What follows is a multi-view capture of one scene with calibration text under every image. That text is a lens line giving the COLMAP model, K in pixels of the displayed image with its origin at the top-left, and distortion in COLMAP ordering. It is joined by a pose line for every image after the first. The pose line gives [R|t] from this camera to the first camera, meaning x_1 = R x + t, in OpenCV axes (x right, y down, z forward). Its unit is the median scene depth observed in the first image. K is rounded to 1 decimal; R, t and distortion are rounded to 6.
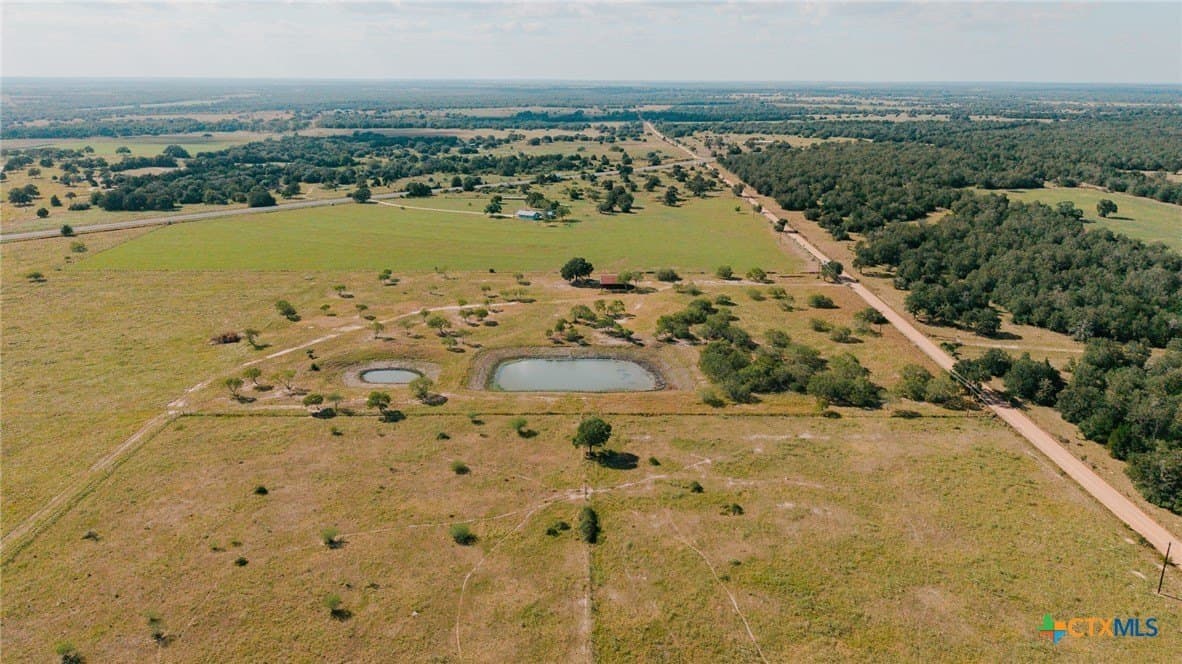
lens RADIAL K [[779.7, 0, 609.0], [0, 779.7, 334.4], [0, 0, 1]] dist [0.023187, -0.003783]
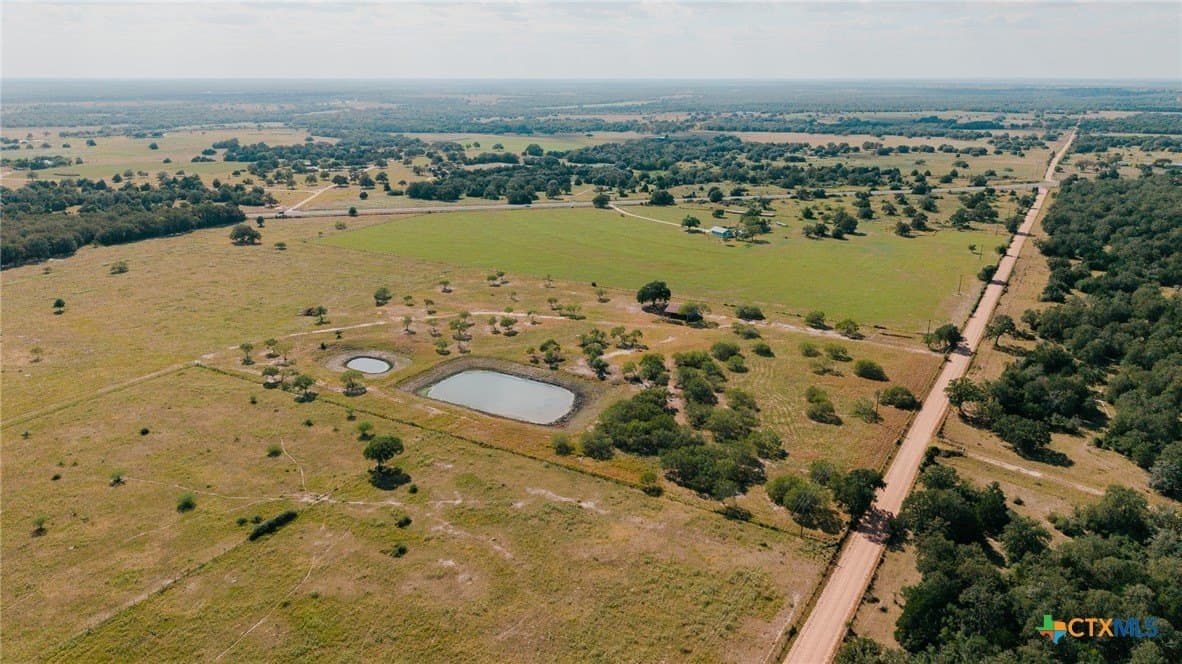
lens RADIAL K [[846.1, 0, 591.0], [0, 846.1, 333.4], [0, 0, 1]] dist [0.070215, -0.106616]
pose [[0.851208, 0.147583, -0.503652, 0.317875], [-0.159710, 0.986976, 0.019288, -0.034319], [0.499939, 0.064020, 0.863691, 0.082504]]
